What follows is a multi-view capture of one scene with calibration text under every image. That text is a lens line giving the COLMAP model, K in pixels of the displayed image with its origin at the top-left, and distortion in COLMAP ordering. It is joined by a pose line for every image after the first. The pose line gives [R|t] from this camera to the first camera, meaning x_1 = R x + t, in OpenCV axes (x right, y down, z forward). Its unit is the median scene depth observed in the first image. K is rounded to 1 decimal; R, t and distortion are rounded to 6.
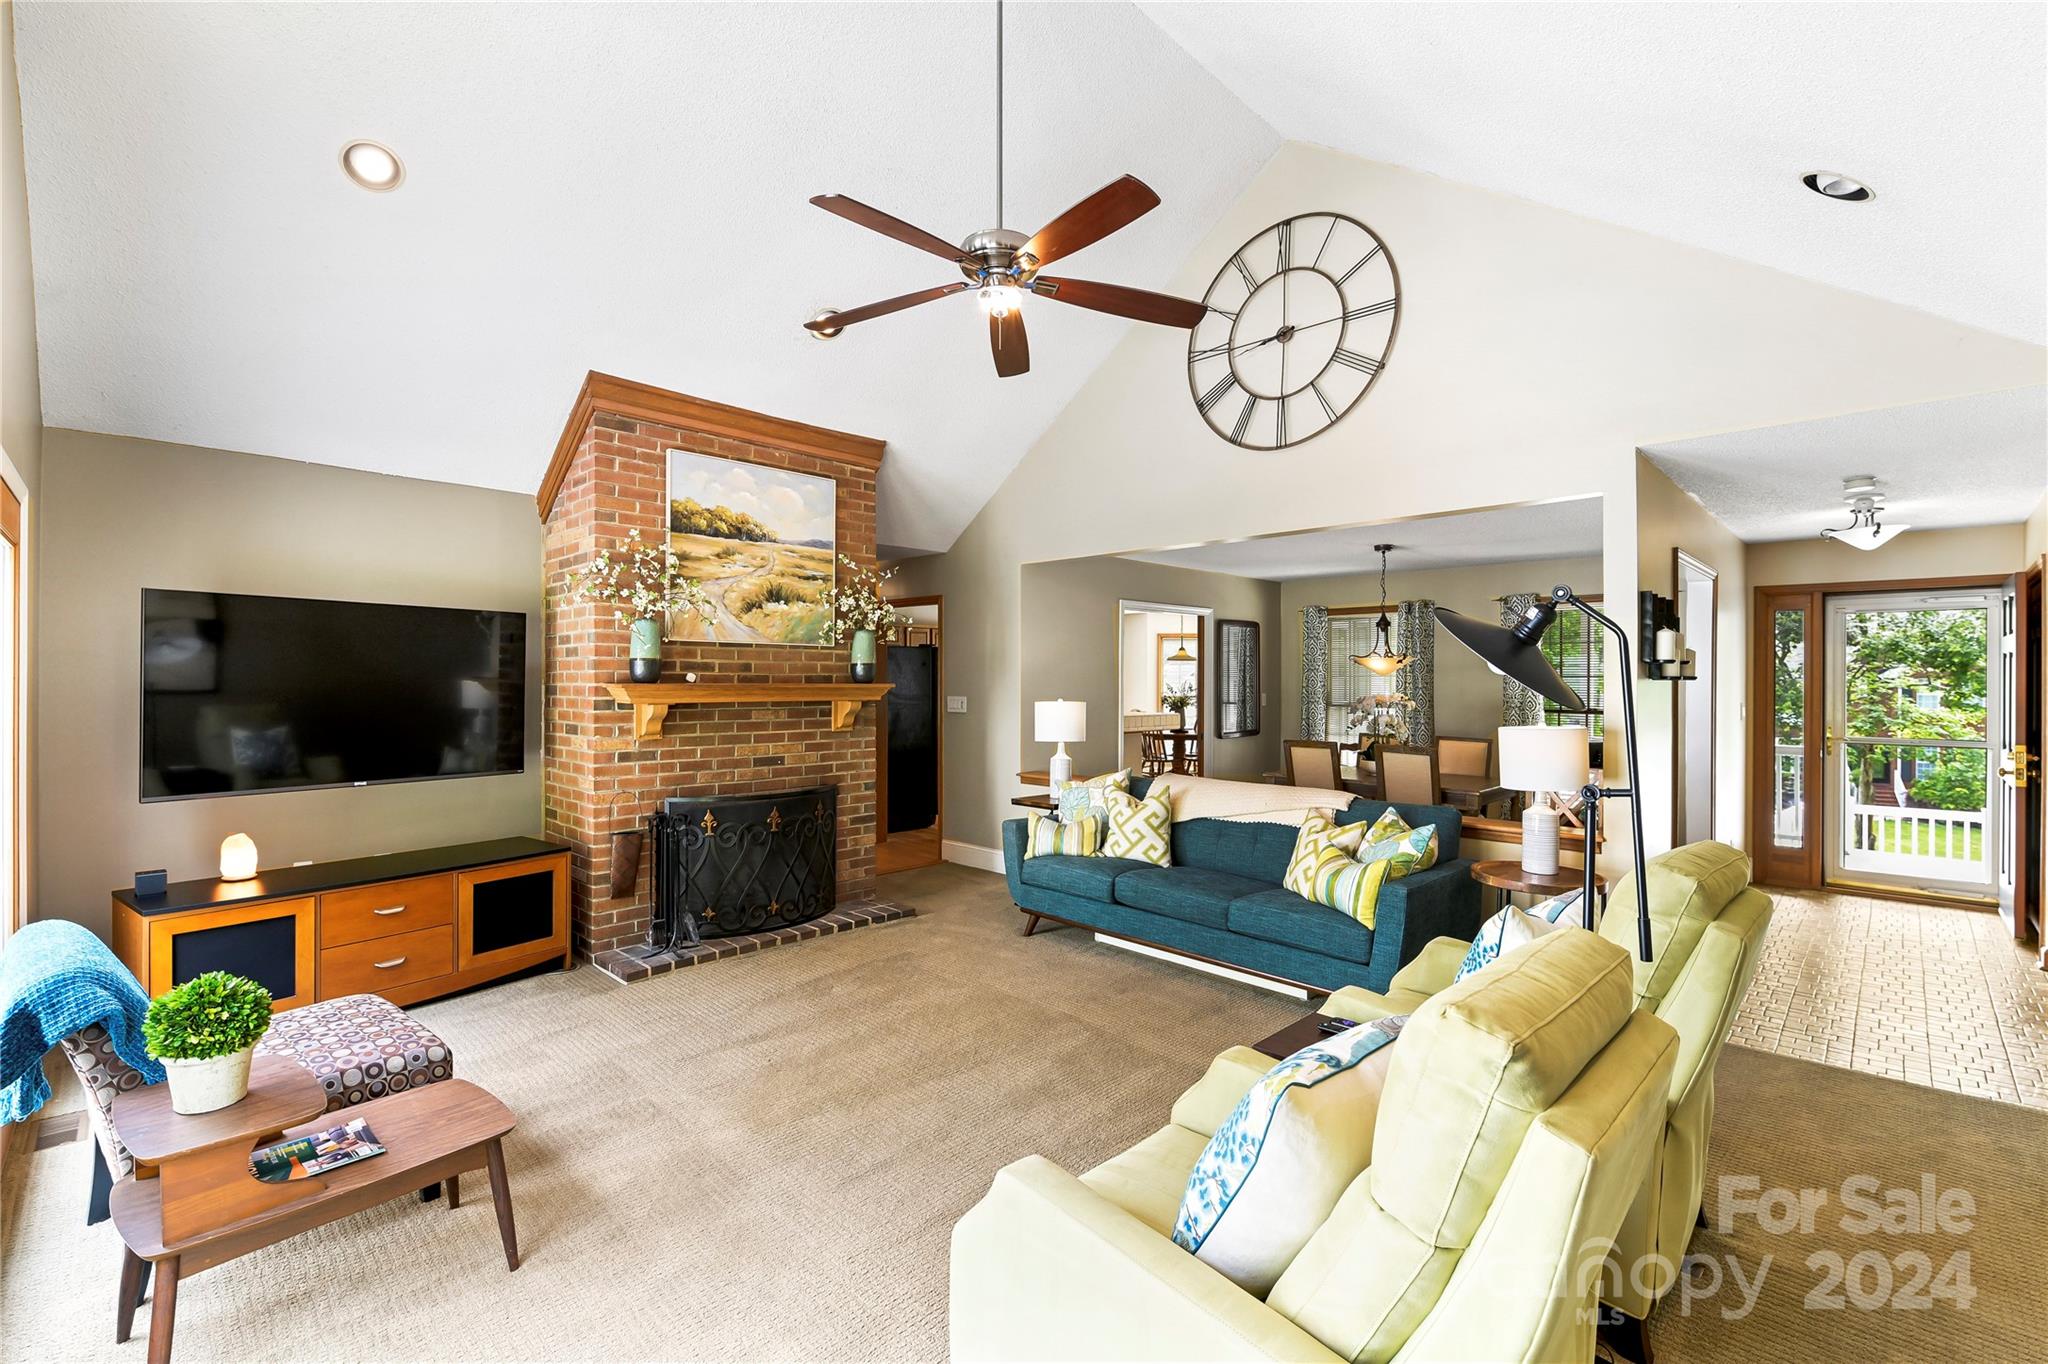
lens RADIAL K [[896.7, 0, 1021.4], [0, 896.7, 684.4], [0, 0, 1]] dist [-0.008493, -0.006663]
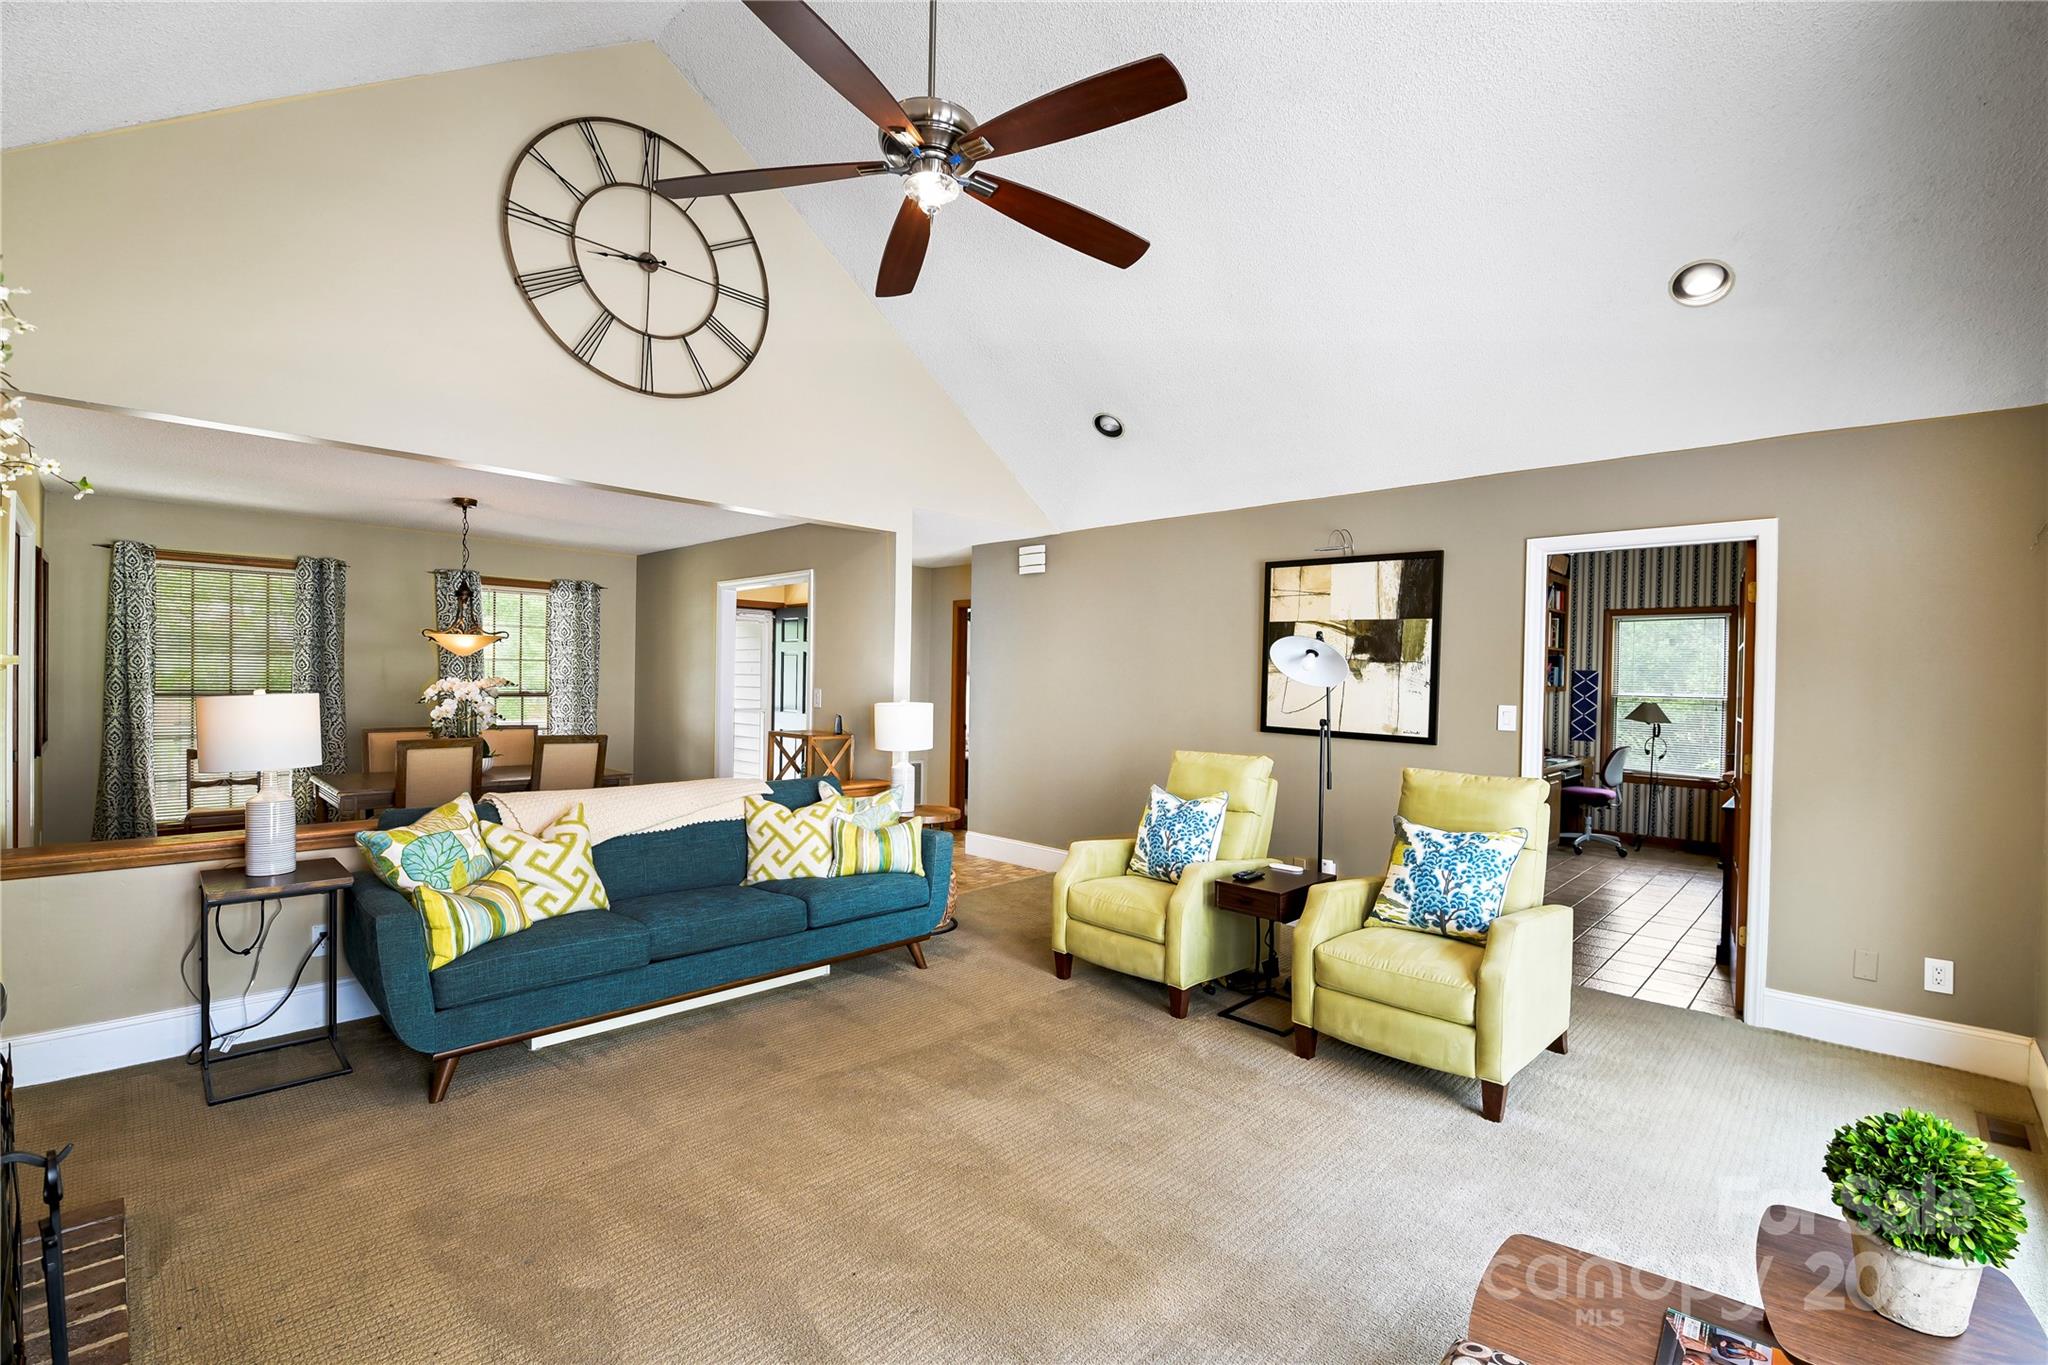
lens RADIAL K [[896.7, 0, 1041.7], [0, 896.7, 693.0], [0, 0, 1]] dist [-0.008493, -0.006663]
pose [[-0.040542, -0.018184, 0.999012, -0.590751], [-0.010369, 0.999788, 0.017777, 0.004767], [-0.999124, -0.009638, -0.040722, 0.653413]]
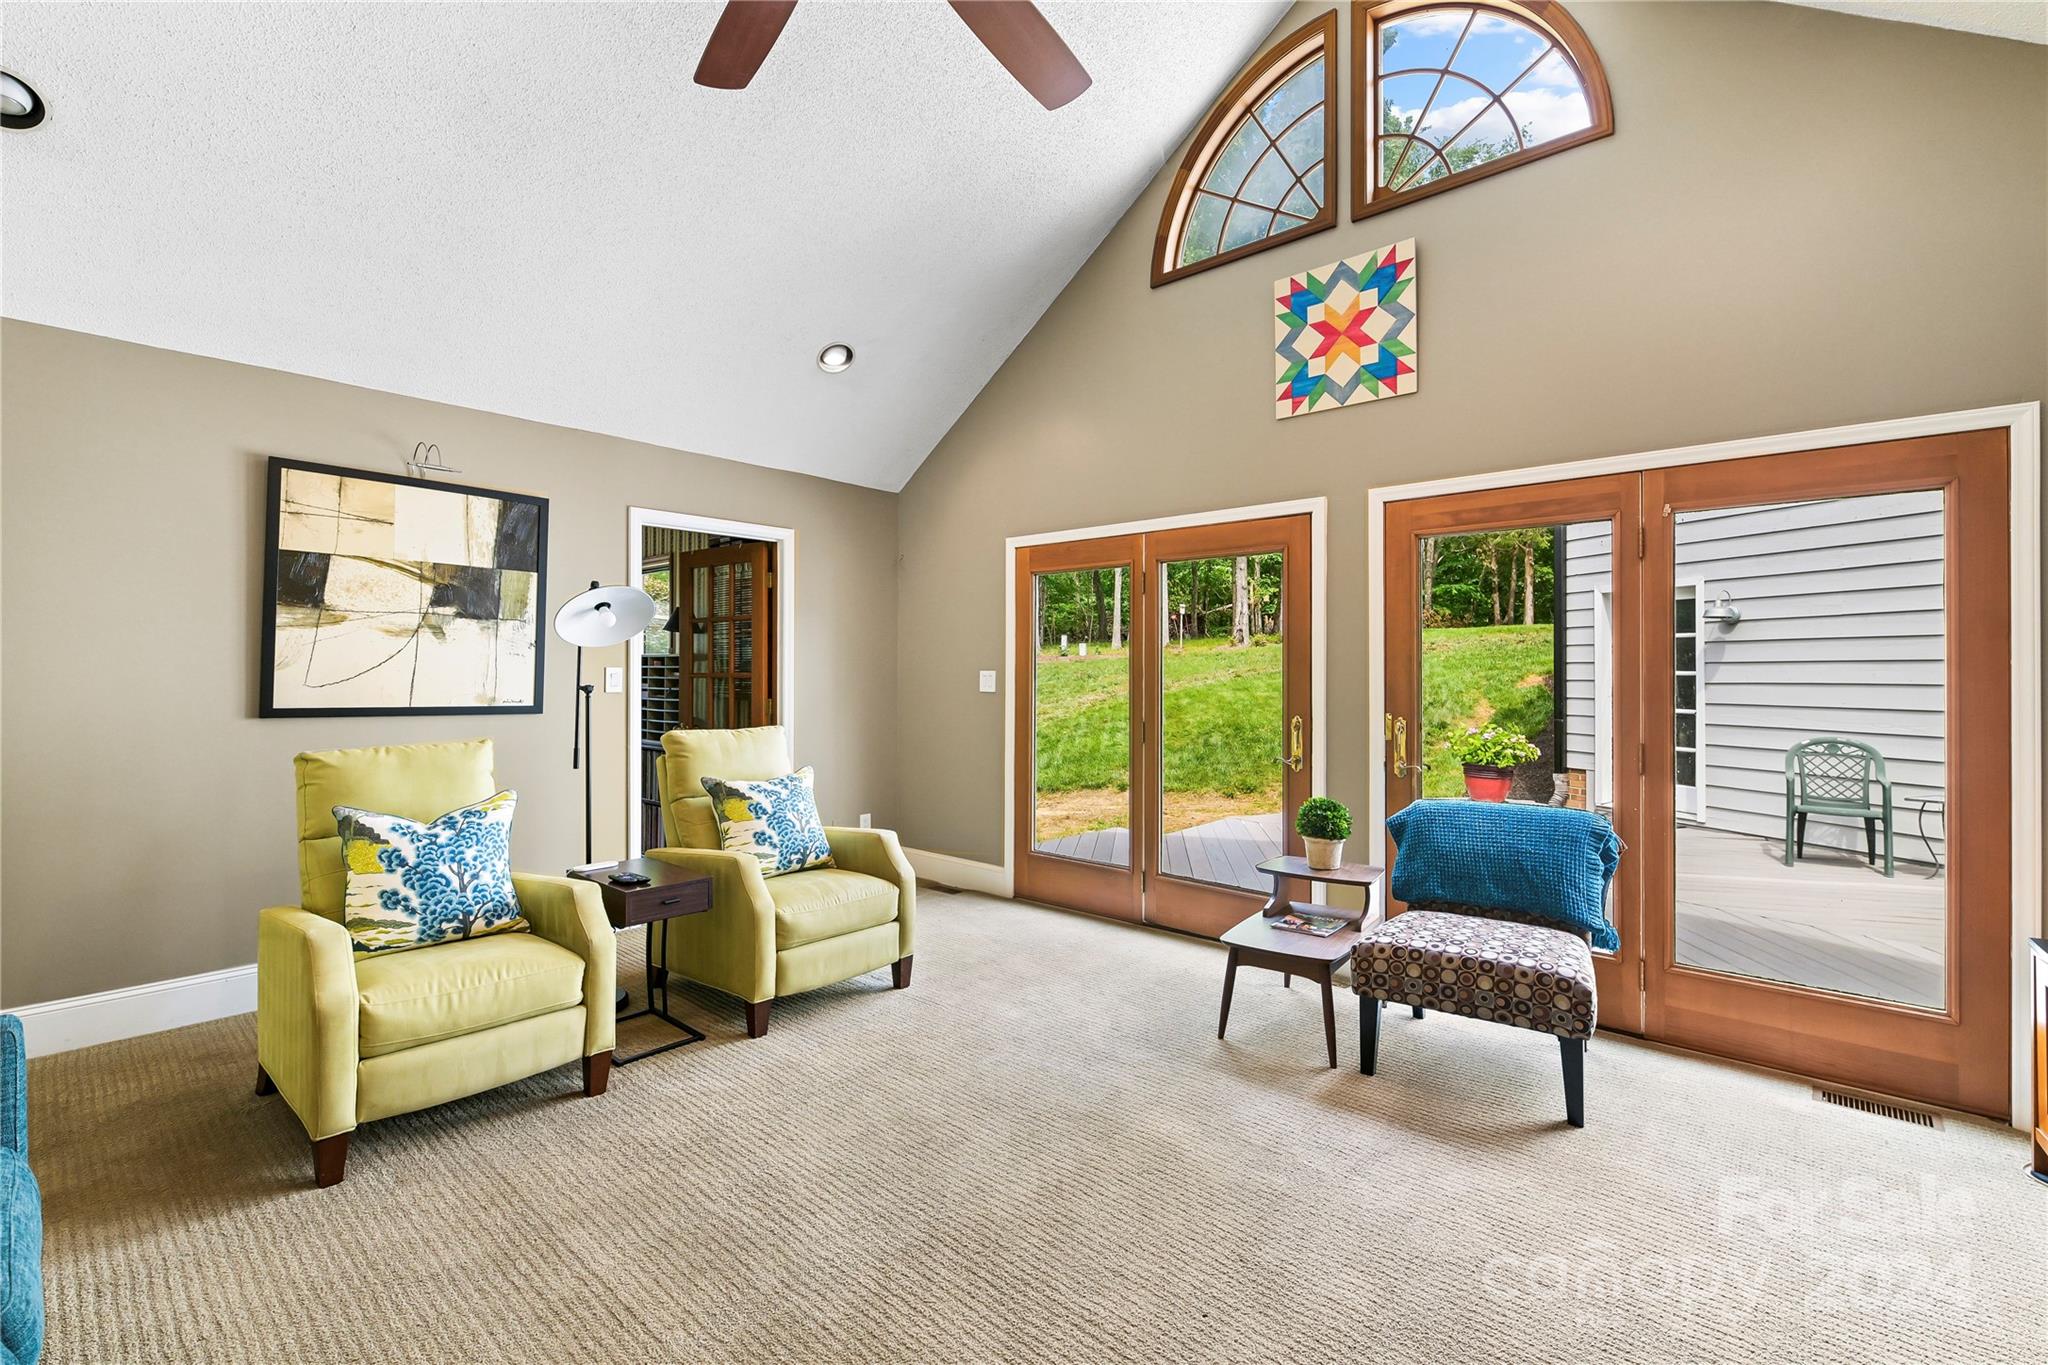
lens RADIAL K [[896.7, 0, 1033.4], [0, 896.7, 661.8], [0, 0, 1]] dist [-0.008493, -0.006663]
pose [[-0.995523, -0.003962, -0.094433, -0.055097], [-0.003458, 0.999979, -0.005492, 0.025873], [0.094453, -0.005141, -0.995516, 1.084606]]
